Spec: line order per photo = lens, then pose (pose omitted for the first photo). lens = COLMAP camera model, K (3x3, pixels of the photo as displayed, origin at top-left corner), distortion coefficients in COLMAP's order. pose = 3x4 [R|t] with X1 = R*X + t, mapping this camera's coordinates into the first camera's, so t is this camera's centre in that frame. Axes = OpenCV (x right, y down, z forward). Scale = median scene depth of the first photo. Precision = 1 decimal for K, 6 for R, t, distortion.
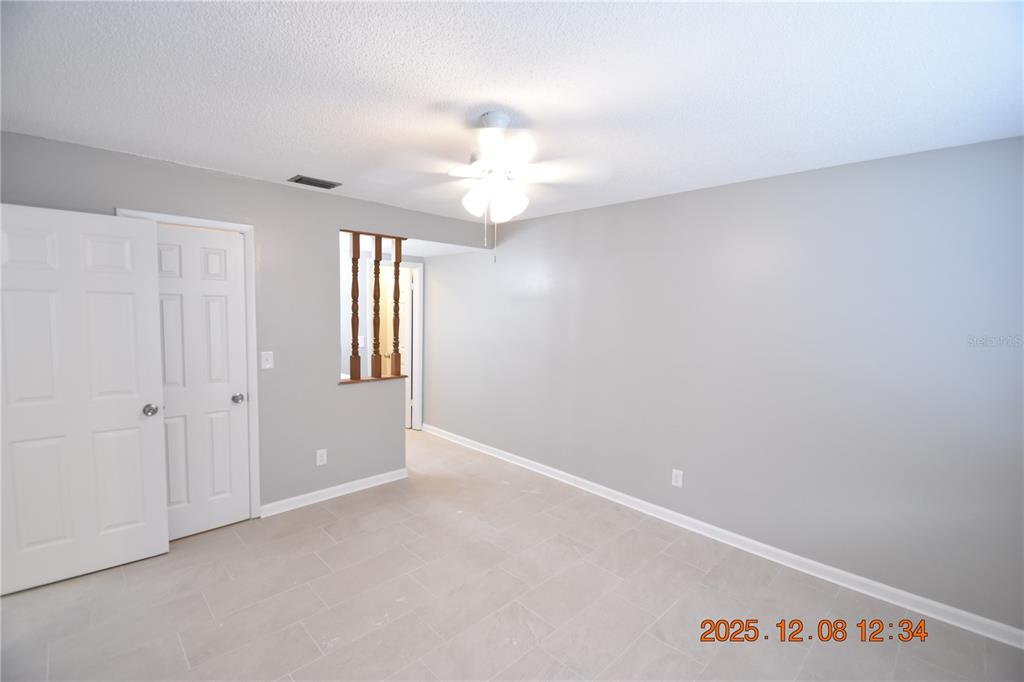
lens RADIAL K [[455.6, 0, 512.0], [0, 455.6, 341.0], [0, 0, 1]] dist [0.001256, -0.000016]
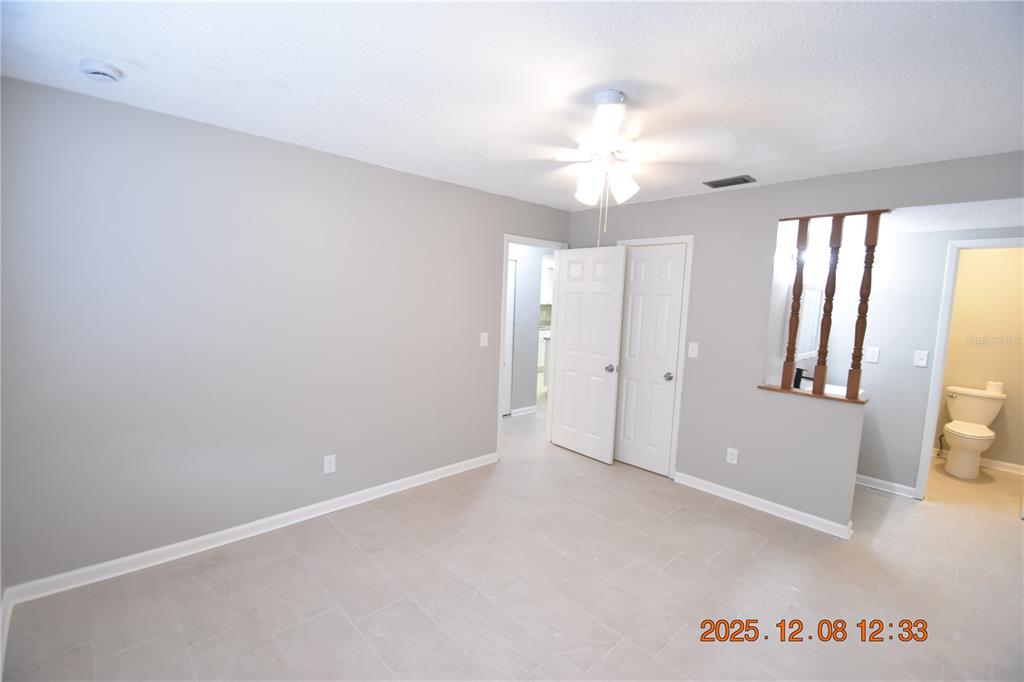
lens RADIAL K [[456.5, 0, 510.9], [0, 456.5, 344.1], [0, 0, 1]] dist [-0.000367, -0.000667]
pose [[-0.039749, 0.079279, -0.996060, 0.622893], [-0.104590, 0.991041, 0.083053, -0.020264], [0.993721, 0.107480, -0.031101, 0.572343]]
